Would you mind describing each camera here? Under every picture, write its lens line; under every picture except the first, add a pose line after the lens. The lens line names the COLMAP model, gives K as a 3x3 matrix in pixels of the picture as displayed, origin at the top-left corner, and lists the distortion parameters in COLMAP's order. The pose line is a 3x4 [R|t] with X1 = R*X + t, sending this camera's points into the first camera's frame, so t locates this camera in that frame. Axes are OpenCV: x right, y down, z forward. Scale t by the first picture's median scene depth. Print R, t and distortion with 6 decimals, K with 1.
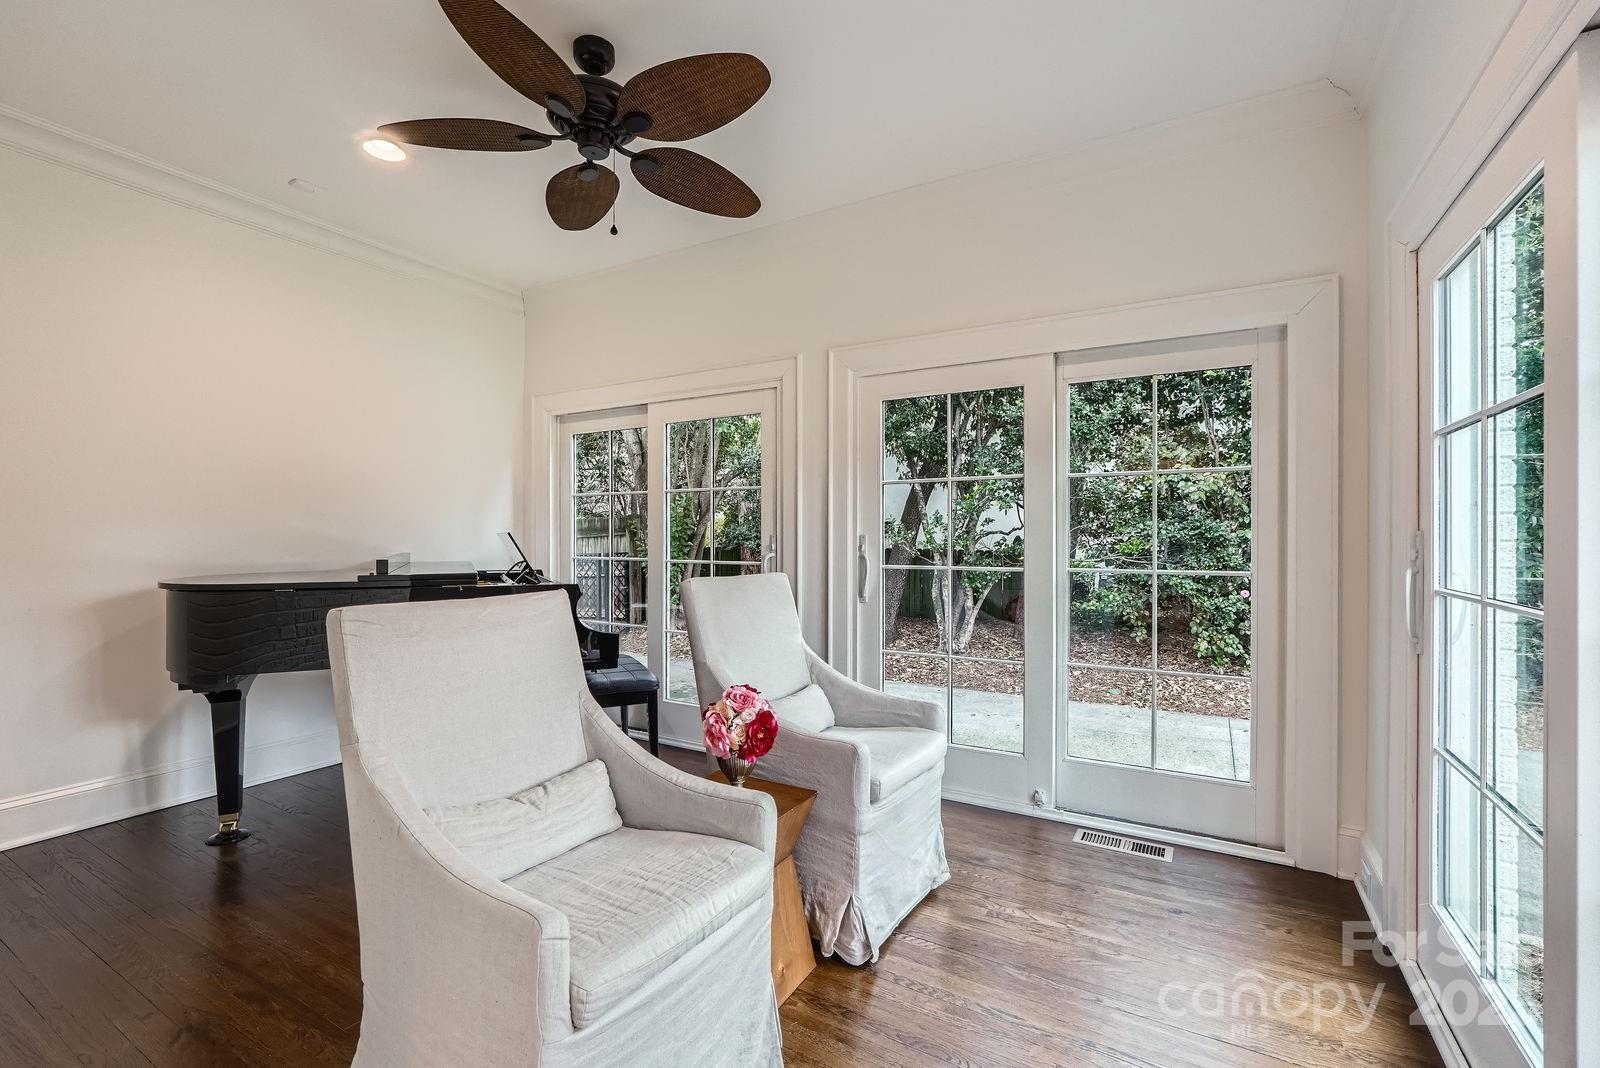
lens RADIAL K [[695.5, 0, 799.8], [0, 695.5, 515.1], [0, 0, 1]] dist [-0.011592, 0.000208]
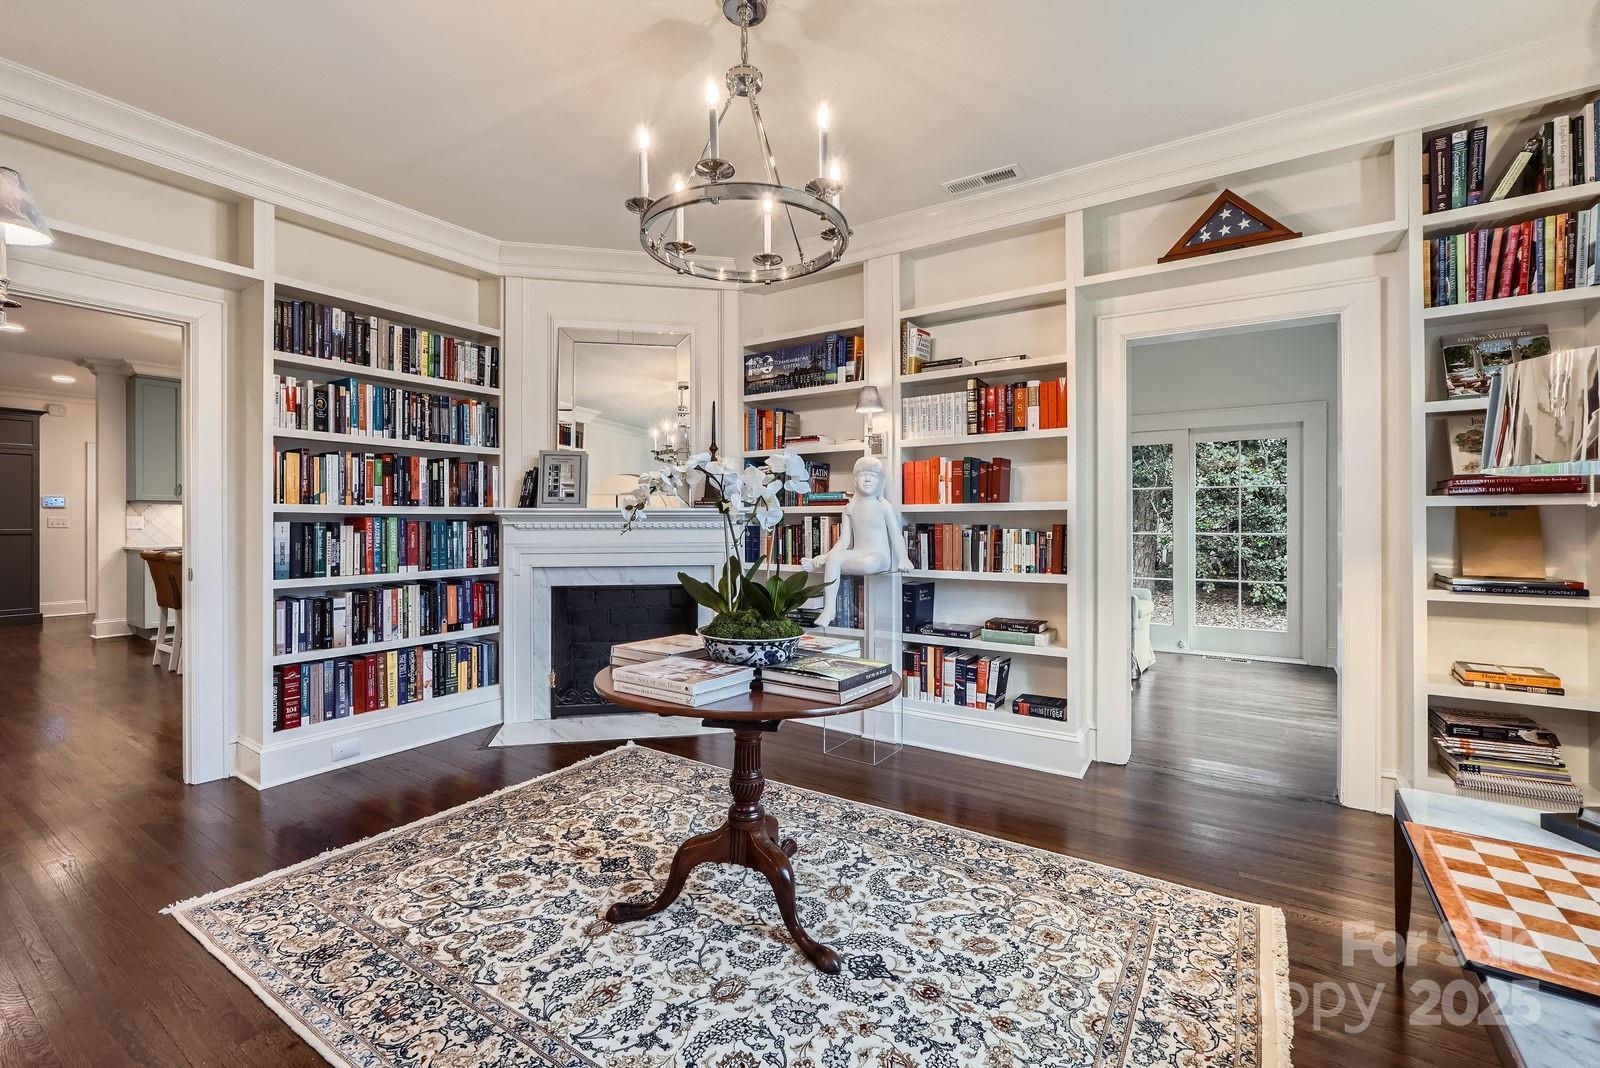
lens RADIAL K [[688.6, 0, 801.0], [0, 688.6, 523.3], [0, 0, 1]] dist [-0.012846, 0.000218]
pose [[0.998664, -0.013817, -0.049783, -0.283358], [0.015088, 0.999567, 0.025256, -0.006953], [0.049413, -0.025973, 0.998441, -0.450930]]
